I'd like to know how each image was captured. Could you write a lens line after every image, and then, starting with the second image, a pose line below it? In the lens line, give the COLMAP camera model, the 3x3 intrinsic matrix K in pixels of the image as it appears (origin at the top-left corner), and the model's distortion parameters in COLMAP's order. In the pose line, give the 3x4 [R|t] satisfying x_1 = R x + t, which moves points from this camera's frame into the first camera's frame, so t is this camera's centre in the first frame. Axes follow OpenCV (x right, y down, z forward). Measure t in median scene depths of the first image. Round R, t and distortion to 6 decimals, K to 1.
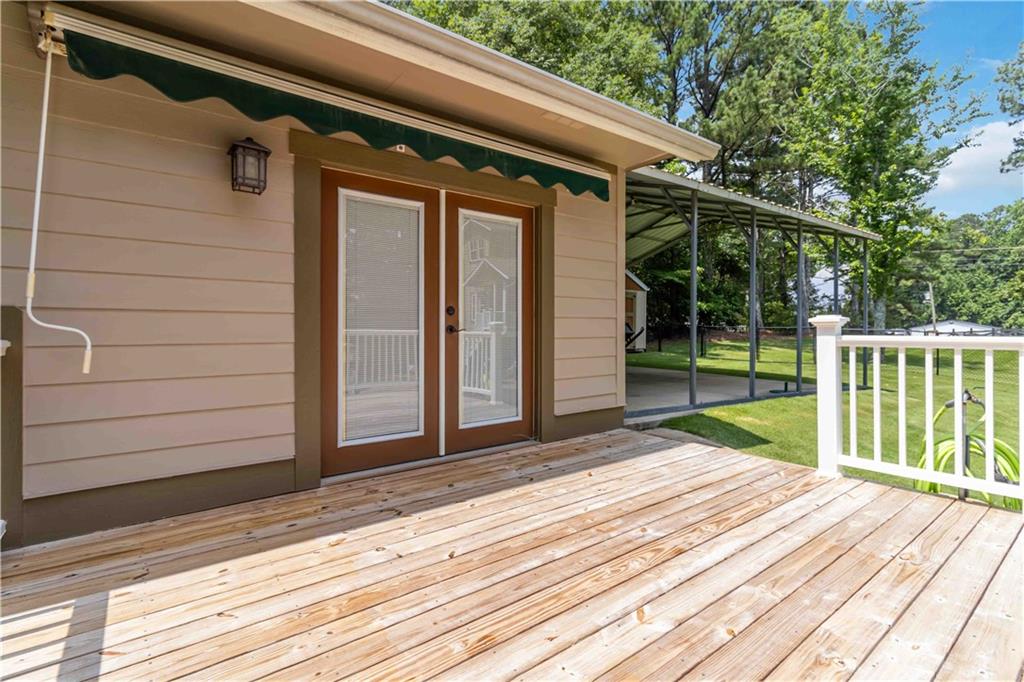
lens RADIAL K [[491.1, 0, 517.7], [0, 491.1, 322.1], [0, 0, 1]] dist [0.001453, 0.000908]
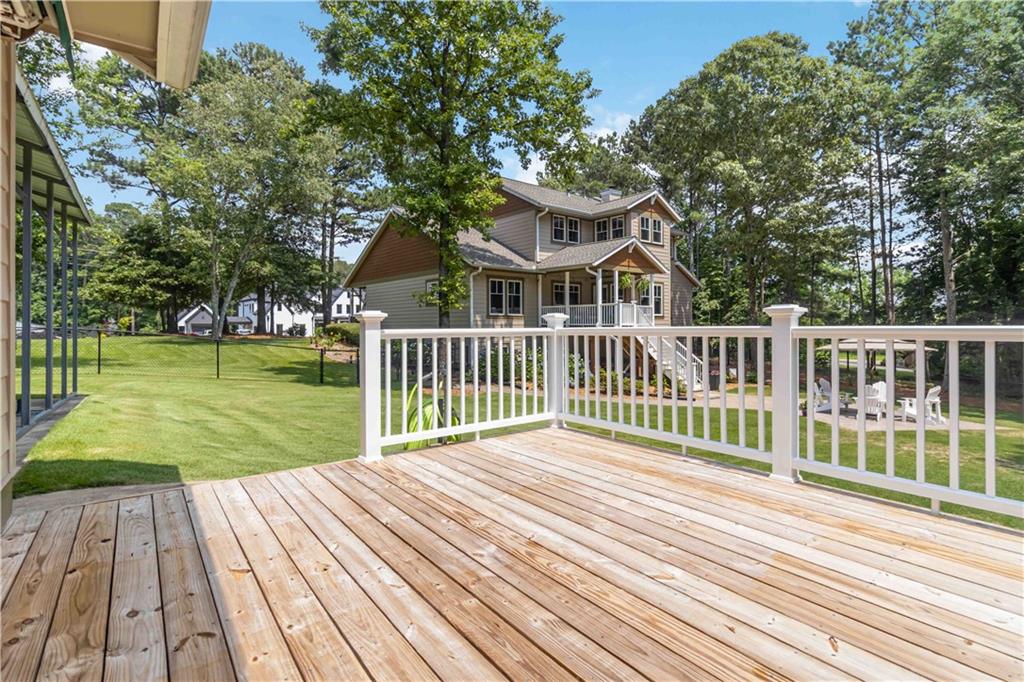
lens RADIAL K [[491.1, 0, 517.7], [0, 491.1, 322.1], [0, 0, 1]] dist [0.001453, 0.000908]
pose [[0.005178, 0.006285, 0.999967, -0.566887], [-0.010100, 0.999930, -0.006232, 0.016947], [-0.999936, -0.010068, 0.005241, 0.864347]]
